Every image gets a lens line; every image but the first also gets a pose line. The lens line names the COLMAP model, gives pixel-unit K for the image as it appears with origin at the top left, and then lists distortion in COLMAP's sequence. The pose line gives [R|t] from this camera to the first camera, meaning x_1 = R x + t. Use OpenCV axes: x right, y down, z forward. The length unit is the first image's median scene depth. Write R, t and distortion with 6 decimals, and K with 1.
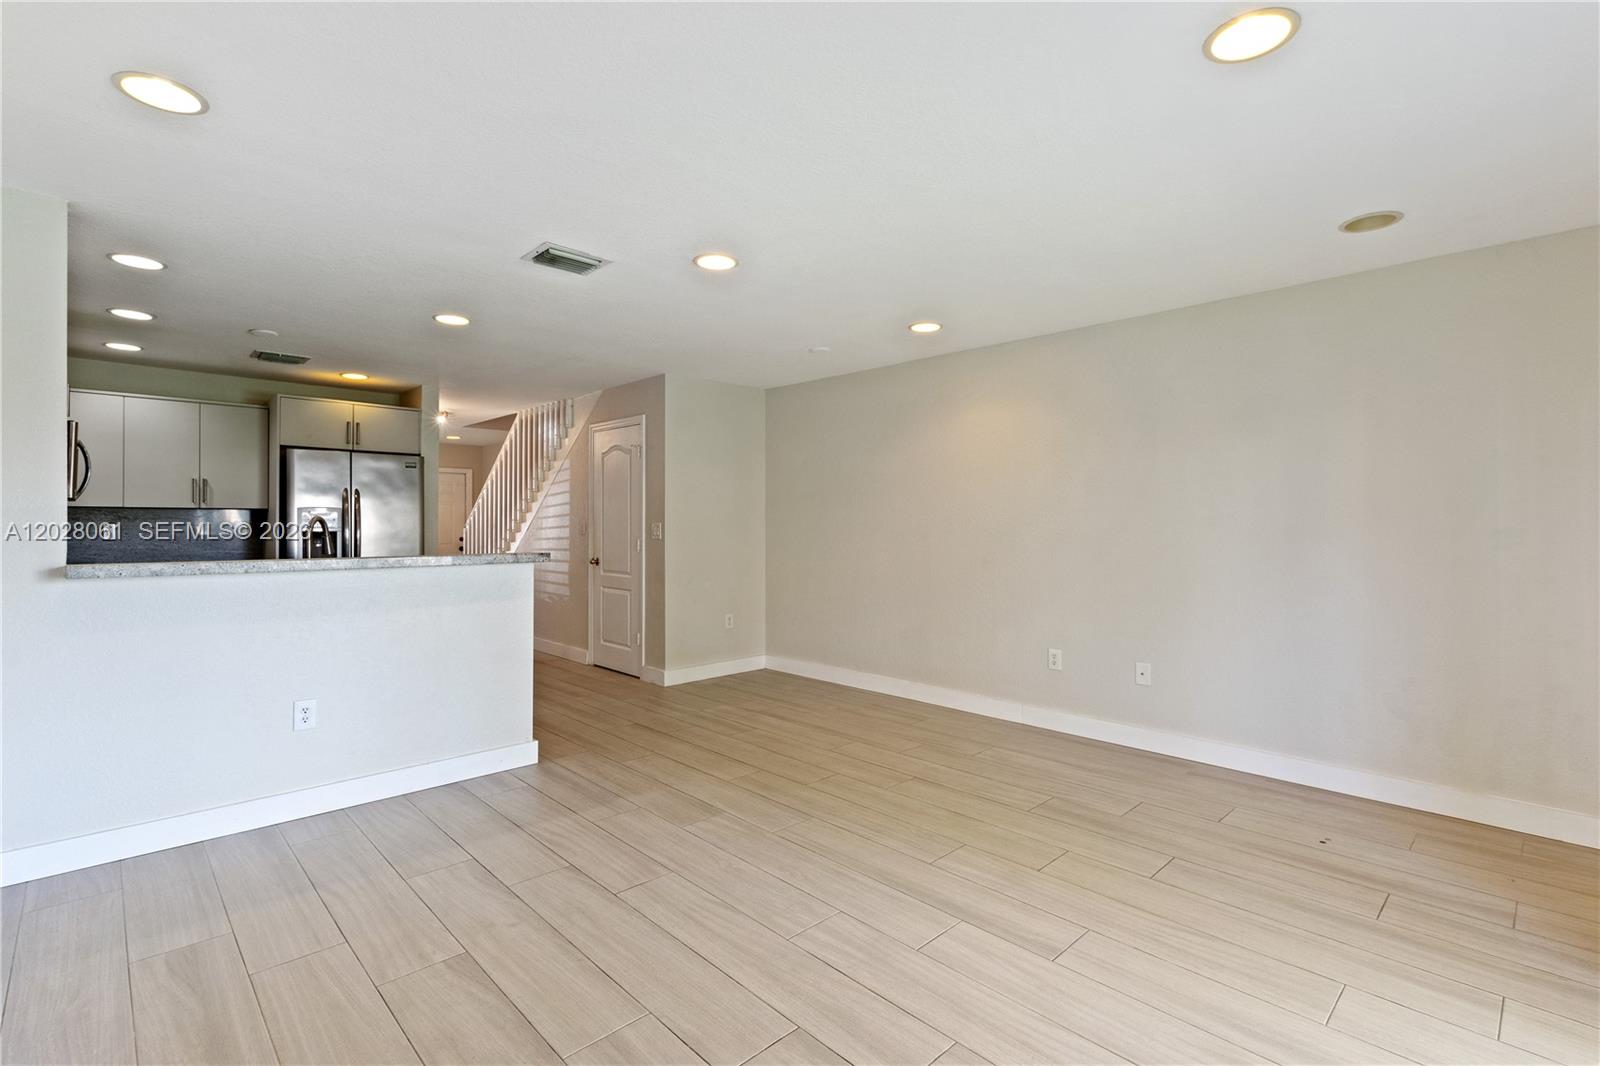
lens RADIAL K [[738.3, 0, 810.3], [0, 738.3, 523.2], [0, 0, 1]] dist [0.002063, -0.000559]
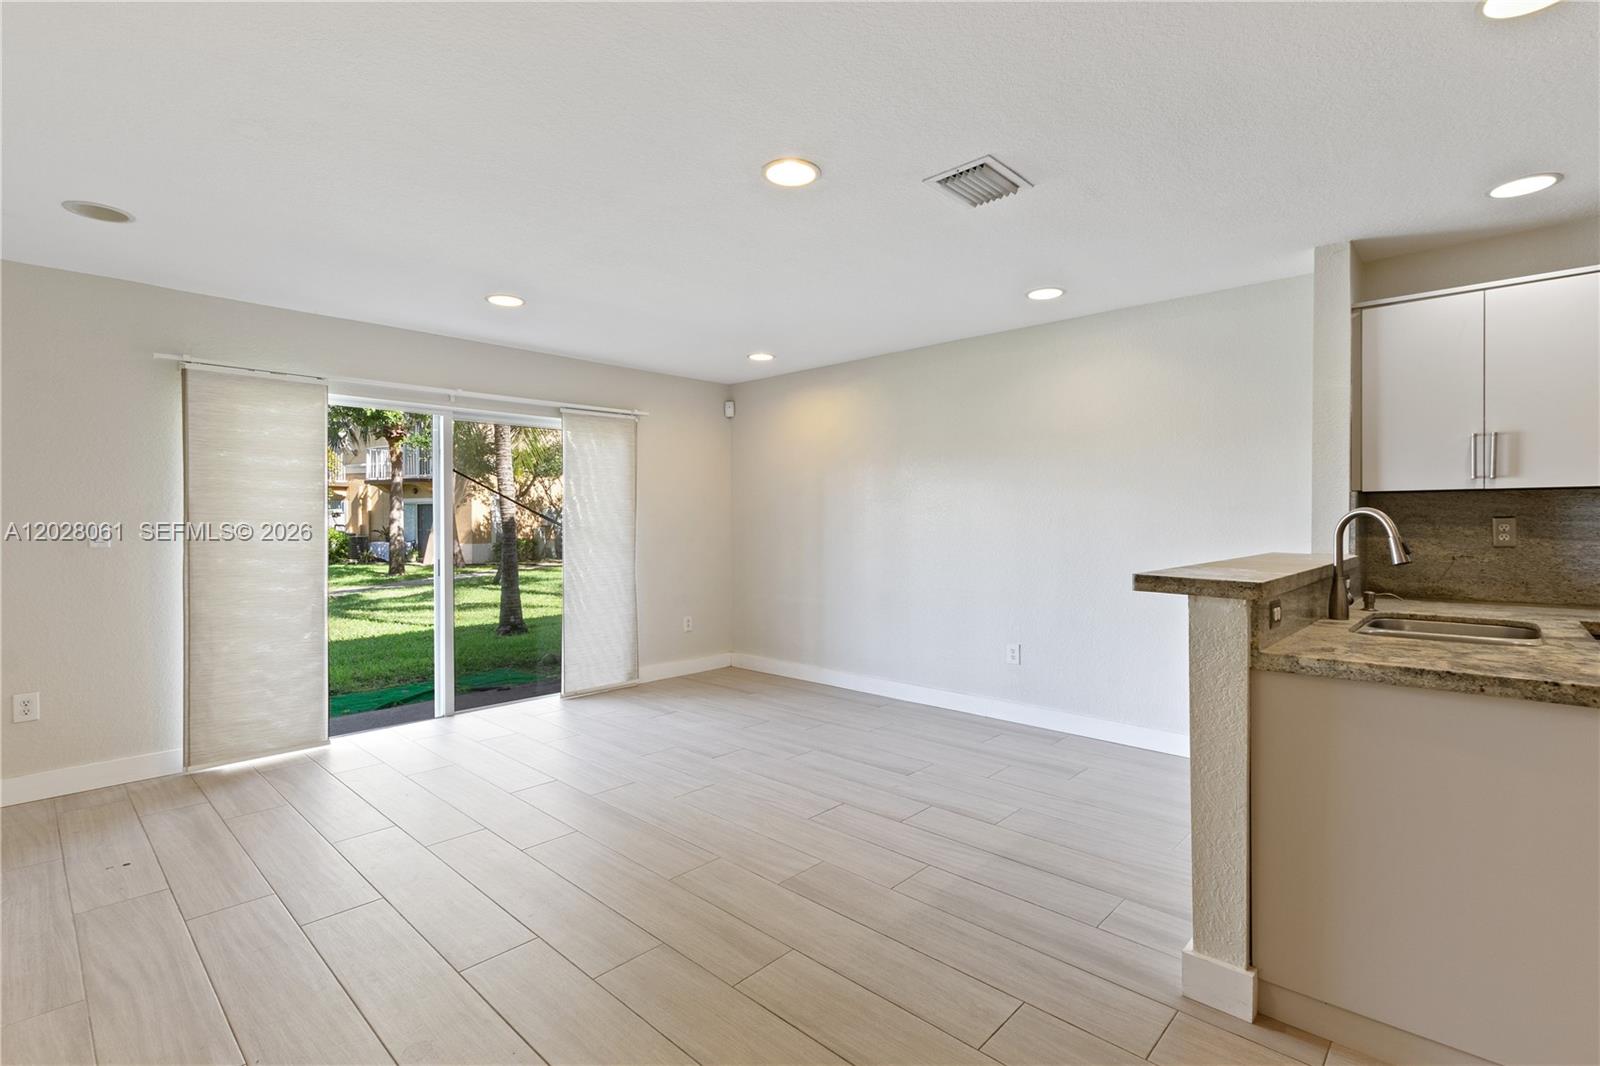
lens RADIAL K [[738.3, 0, 810.3], [0, 738.3, 523.2], [0, 0, 1]] dist [0.002063, -0.000559]
pose [[-0.998836, 0.003509, -0.048105, -0.104267], [0.003304, 0.999985, 0.004358, 0.000386], [0.048120, 0.004194, -0.998833, 1.665195]]
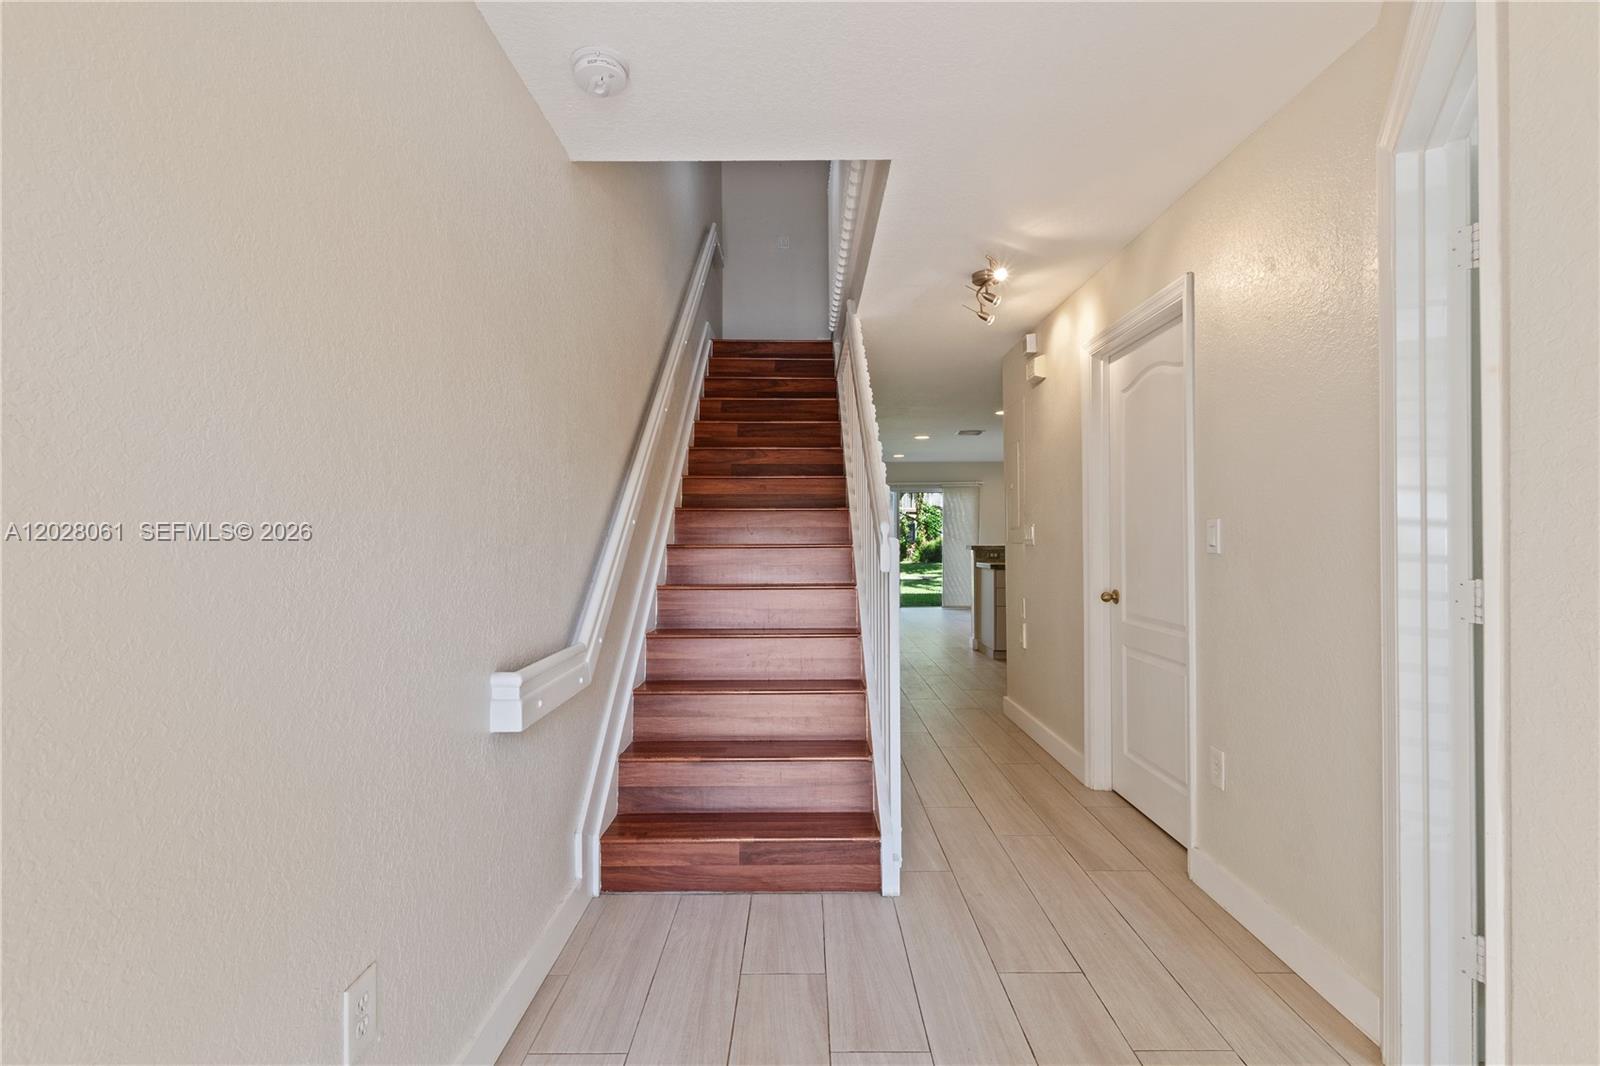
lens RADIAL K [[733.8, 0, 802.7], [0, 733.8, 537.8], [0, 0, 1]] dist [0.001695, -0.000026]
pose [[-0.717921, 0.000057, 0.696125, -1.647055], [0.004147, 0.999983, 0.004194, 0.010600], [-0.696112, 0.005898, -0.717909, 3.141197]]
